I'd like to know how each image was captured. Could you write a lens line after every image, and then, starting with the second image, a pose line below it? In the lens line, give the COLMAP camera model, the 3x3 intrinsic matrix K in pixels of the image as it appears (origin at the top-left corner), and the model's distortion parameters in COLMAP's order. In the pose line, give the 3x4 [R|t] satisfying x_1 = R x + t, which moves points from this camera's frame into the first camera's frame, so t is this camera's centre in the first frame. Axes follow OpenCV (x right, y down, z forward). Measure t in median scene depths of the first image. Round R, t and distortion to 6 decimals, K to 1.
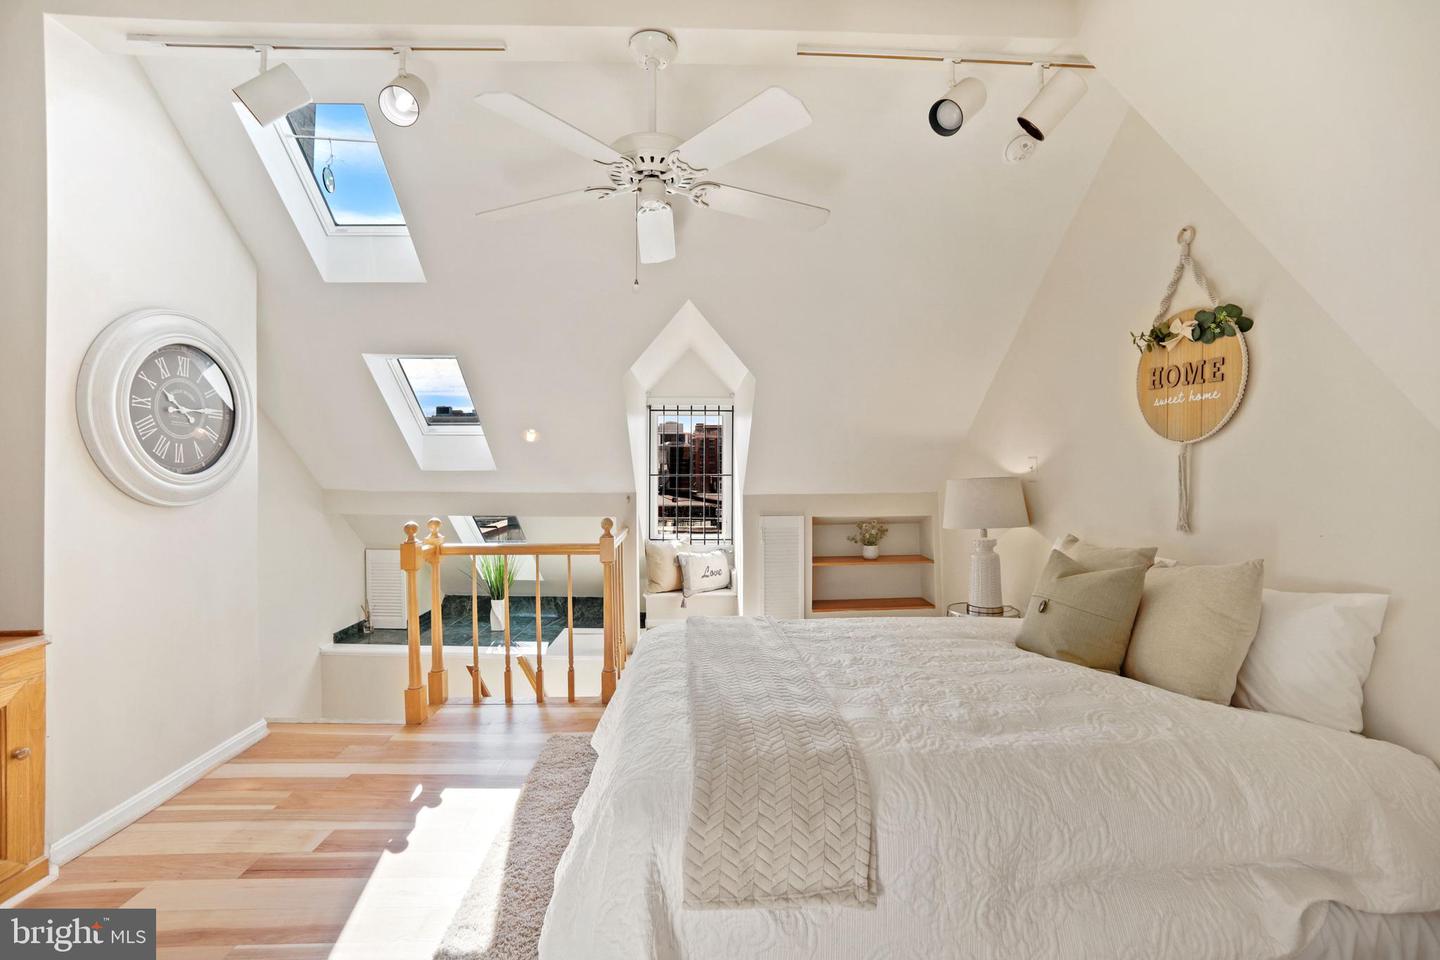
lens RADIAL K [[608.9, 0, 722.2], [0, 608.9, 469.0], [0, 0, 1]] dist [-0.072454, 0.025799]
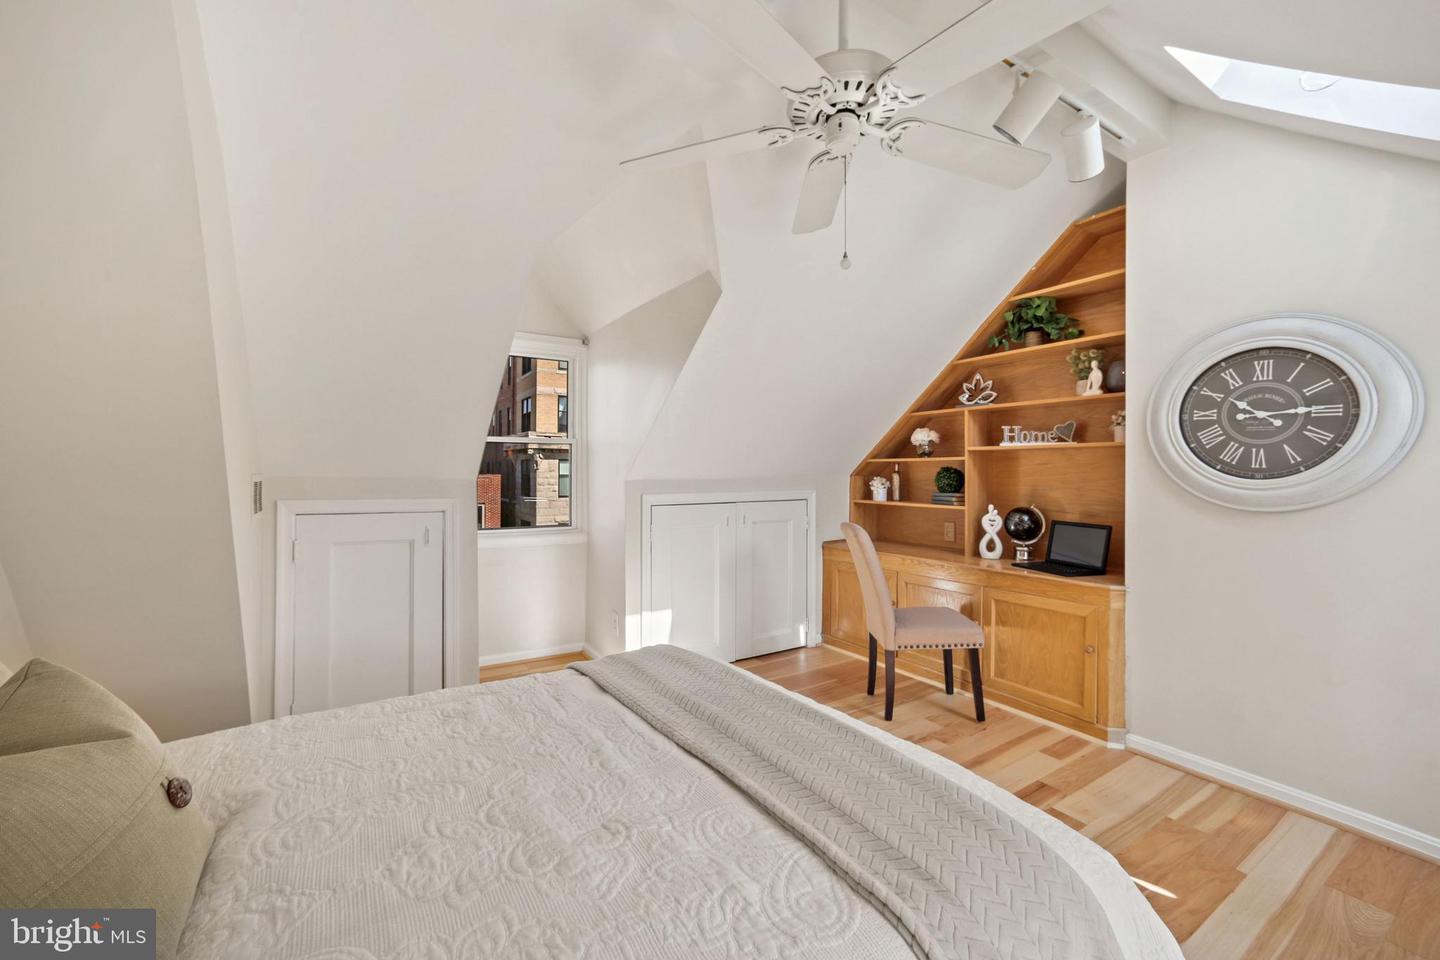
lens RADIAL K [[601.0, 0, 718.7], [0, 601.0, 464.2], [0, 0, 1]] dist [-0.061441, 0.033537]
pose [[-0.864368, -0.000627, -0.502859, 0.349493], [0.004633, 0.999947, -0.009210, -0.010969], [0.502838, -0.010291, -0.864320, 1.310959]]
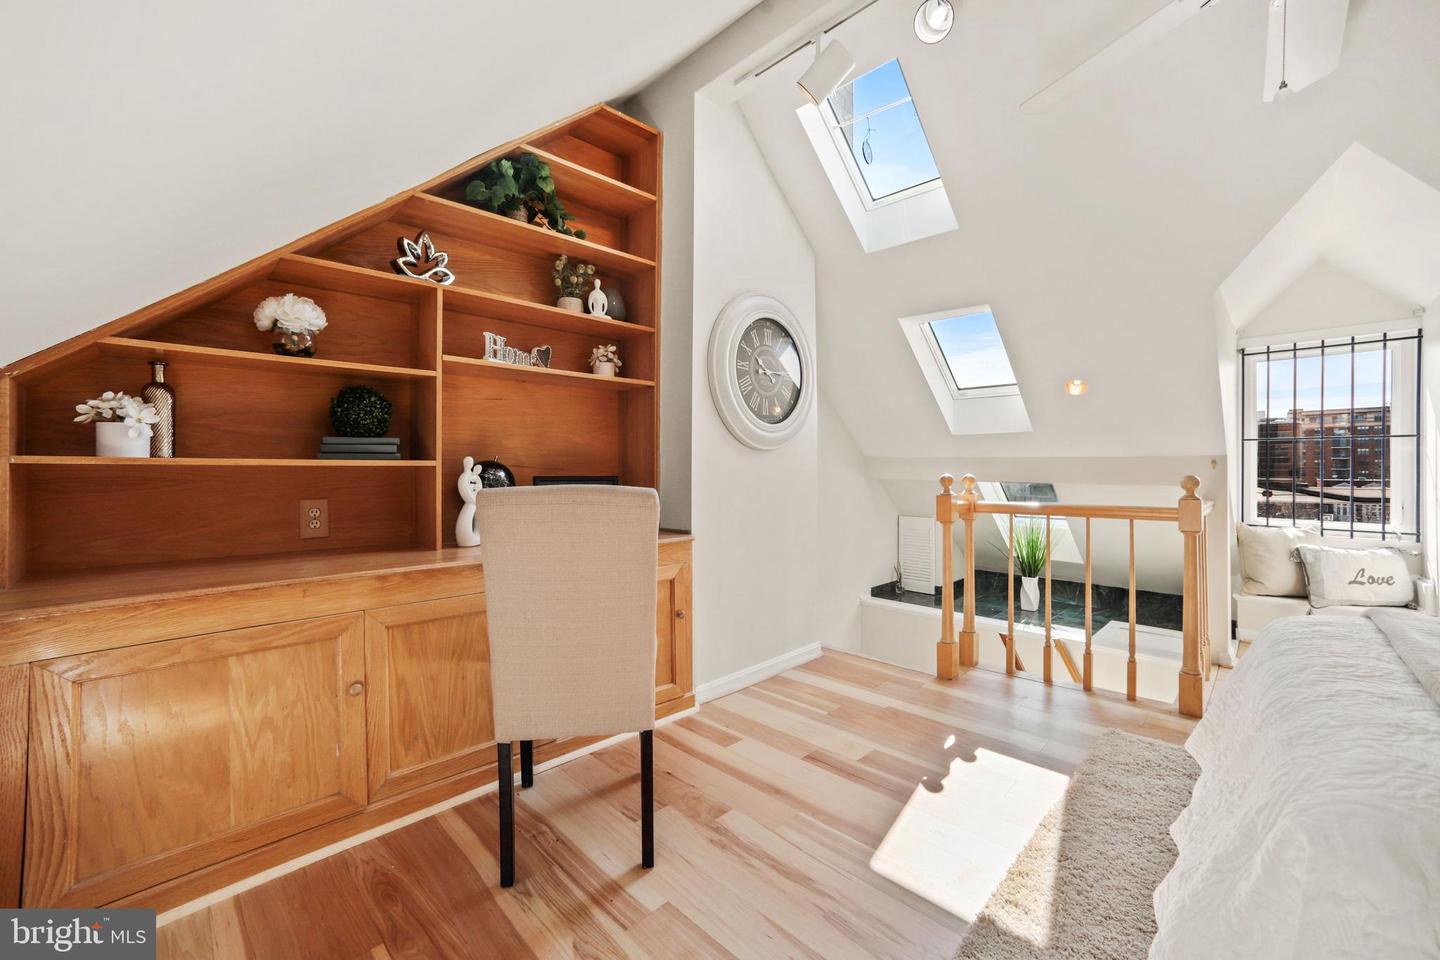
lens RADIAL K [[589.8, 0, 713.7], [0, 589.8, 468.7], [0, 0, 1]] dist [-0.063185, 0.030293]
pose [[0.671330, 0.003659, -0.741149, -0.074766], [0.000031, 0.999988, 0.004965, 0.091572], [0.741158, -0.003356, 0.671322, 0.074014]]
